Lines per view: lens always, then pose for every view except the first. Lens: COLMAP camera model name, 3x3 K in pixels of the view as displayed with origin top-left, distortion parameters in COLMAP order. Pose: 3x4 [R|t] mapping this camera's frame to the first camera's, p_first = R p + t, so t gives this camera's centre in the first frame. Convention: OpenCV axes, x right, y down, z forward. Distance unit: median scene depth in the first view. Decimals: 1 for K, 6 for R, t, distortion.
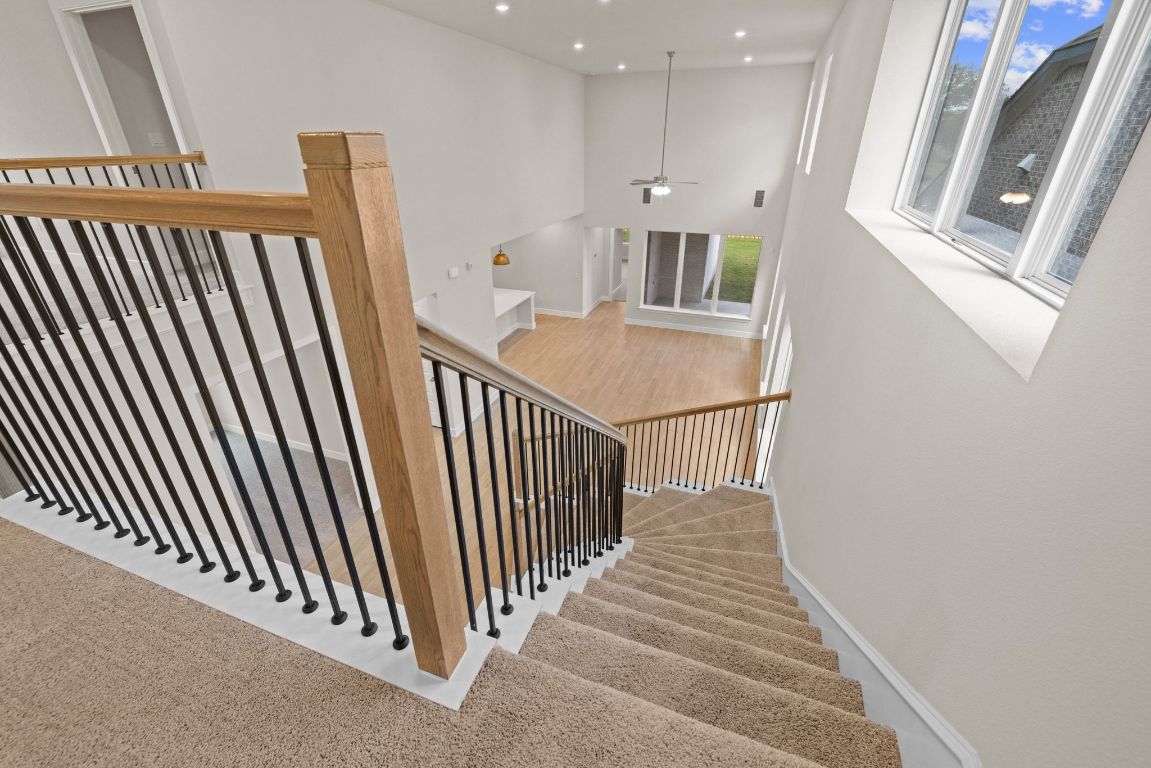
lens RADIAL K [[481.2, 0, 573.2], [0, 481.2, 381.2], [0, 0, 1]] dist [0.002929, 0.000145]
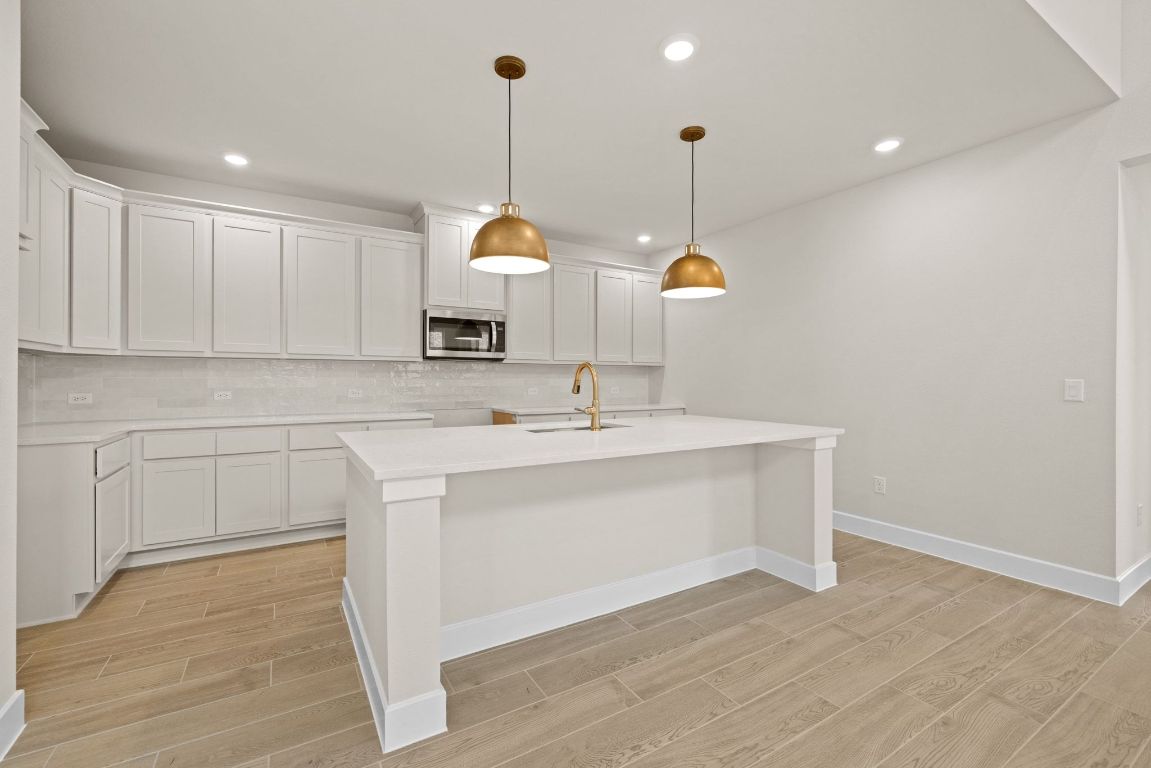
lens RADIAL K [[481.2, 0, 572.1], [0, 481.2, 380.3], [0, 0, 1]] dist [0.002929, 0.000145]
pose [[0.778753, 0.004944, -0.627312, -0.034913], [-0.284808, 0.893761, -0.346520, -0.091397], [0.558953, 0.448517, 0.697427, 0.788929]]
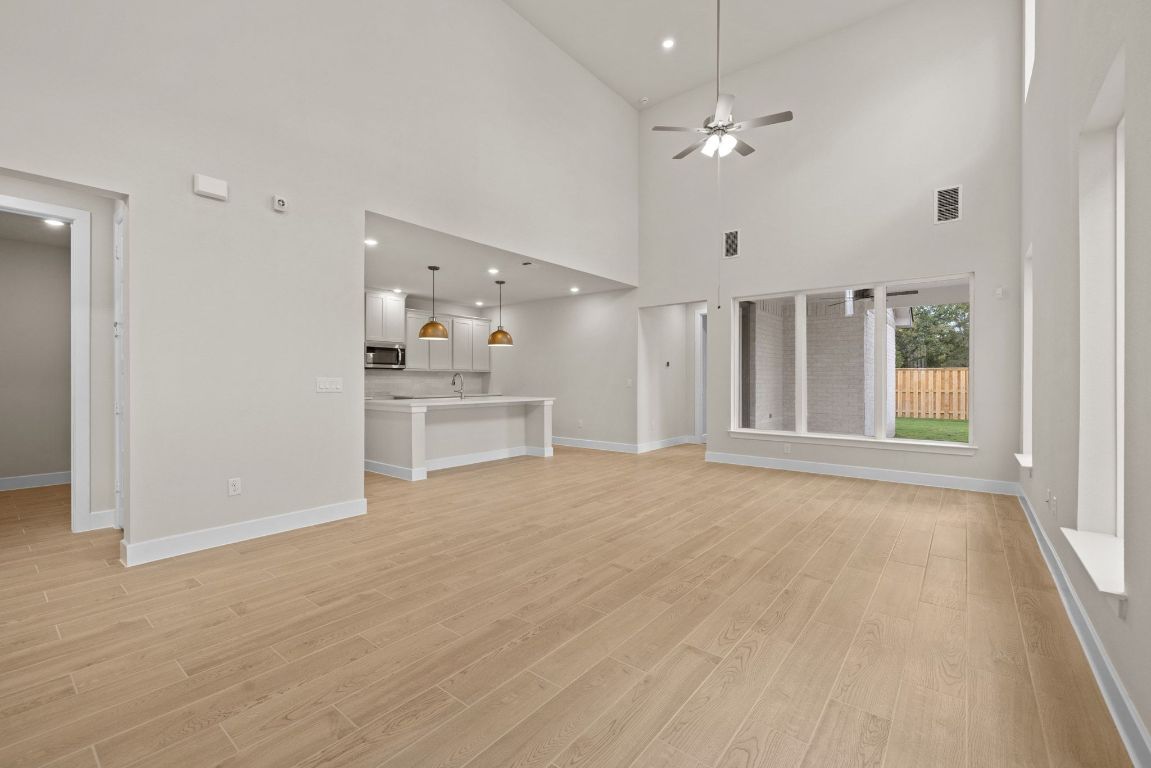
lens RADIAL K [[481.2, 0, 573.9], [0, 481.2, 384.0], [0, 0, 1]] dist [0.002929, 0.000145]
pose [[0.947826, 0.006839, -0.318713, 0.155759], [-0.146812, 0.896803, -0.417362, 0.063353], [0.282969, 0.442378, 0.851017, 0.480949]]
